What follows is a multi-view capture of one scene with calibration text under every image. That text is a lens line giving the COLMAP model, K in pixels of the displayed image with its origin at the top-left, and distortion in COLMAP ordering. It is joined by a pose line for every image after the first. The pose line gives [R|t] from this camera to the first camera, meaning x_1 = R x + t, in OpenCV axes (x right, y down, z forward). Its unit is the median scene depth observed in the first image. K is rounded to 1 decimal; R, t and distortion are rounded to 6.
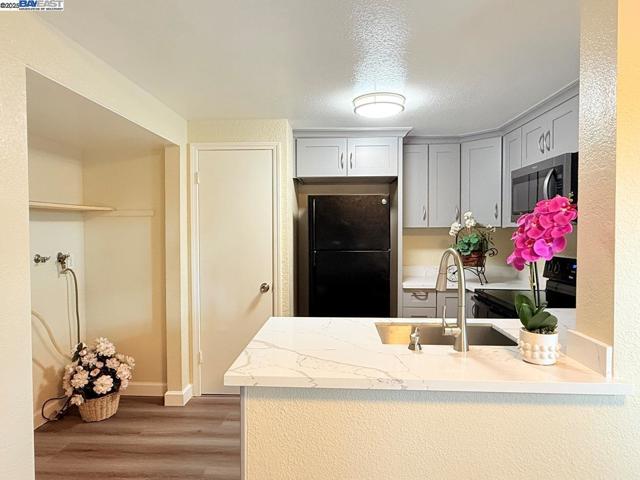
lens RADIAL K [[395.9, 0, 319.5], [0, 395.9, 242.6], [0, 0, 1]] dist [0.001728, -0.001553]
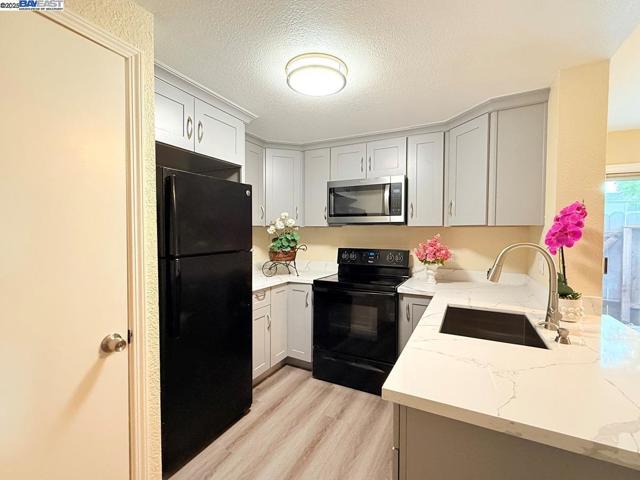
lens RADIAL K [[287.6, 0, 319.5], [0, 287.6, 240.3], [0, 0, 1]] dist [0.000266, 0.000134]
pose [[0.422705, -0.023665, 0.905958, -0.359967], [0.023972, 0.999601, 0.014926, -0.009387], [-0.905950, 0.015409, 0.423103, 0.661540]]
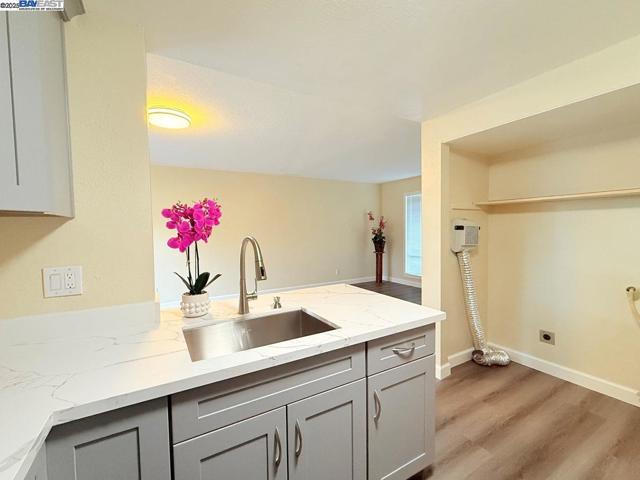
lens RADIAL K [[287.6, 0, 320.0], [0, 287.6, 241.3], [0, 0, 1]] dist [0.000266, 0.000134]
pose [[-0.836215, 0.040700, -0.546890, 0.342450], [-0.001016, 0.997126, 0.075760, -0.018680], [0.548401, 0.063907, -0.833770, 1.004697]]
